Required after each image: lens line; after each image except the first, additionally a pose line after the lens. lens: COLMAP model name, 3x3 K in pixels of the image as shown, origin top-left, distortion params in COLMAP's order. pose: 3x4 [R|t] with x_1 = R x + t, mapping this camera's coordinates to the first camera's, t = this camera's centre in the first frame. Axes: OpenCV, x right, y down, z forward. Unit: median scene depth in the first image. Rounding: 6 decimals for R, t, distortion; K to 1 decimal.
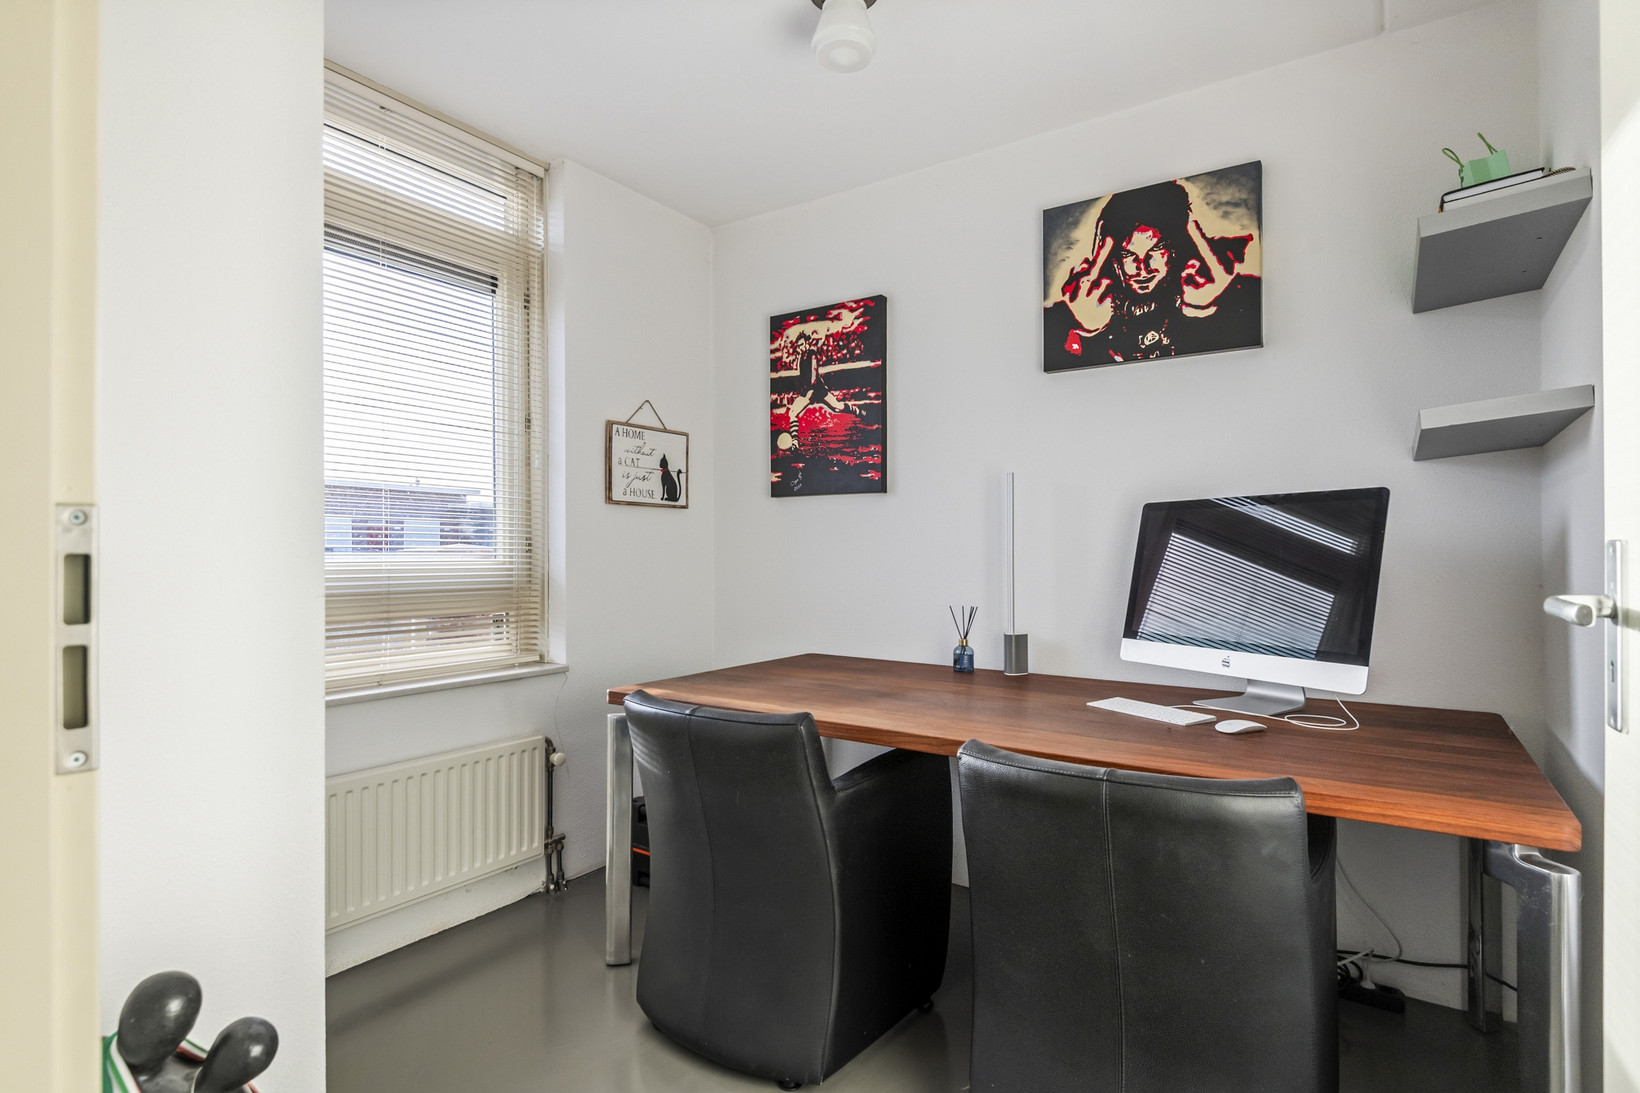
lens RADIAL K [[822.4, 0, 818.1], [0, 822.4, 547.4], [0, 0, 1]] dist [0.008078, -0.008988]
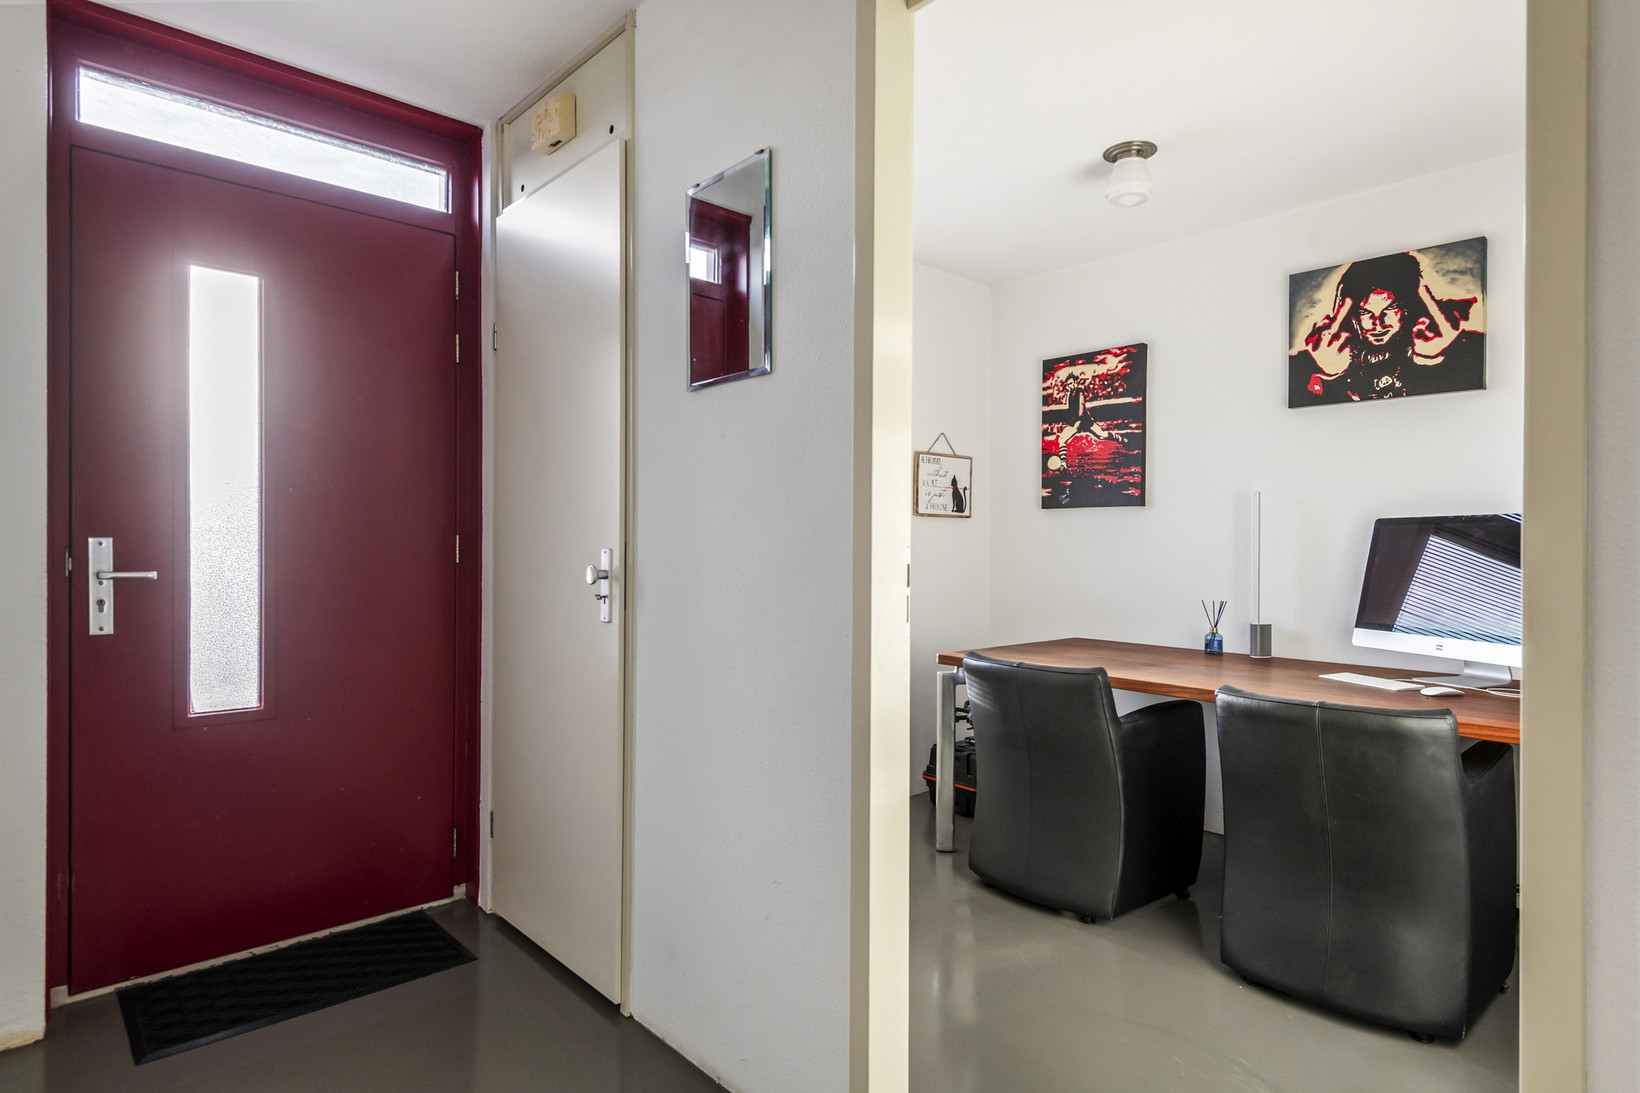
lens RADIAL K [[868.7, 0, 821.5], [0, 868.7, 554.2], [0, 0, 1]] dist [0.011375, -0.006564]
pose [[0.971914, 0.007435, -0.235218, -0.093323], [-0.004261, 0.999893, 0.014000, -0.014404], [0.235297, -0.012605, 0.971842, -0.425563]]
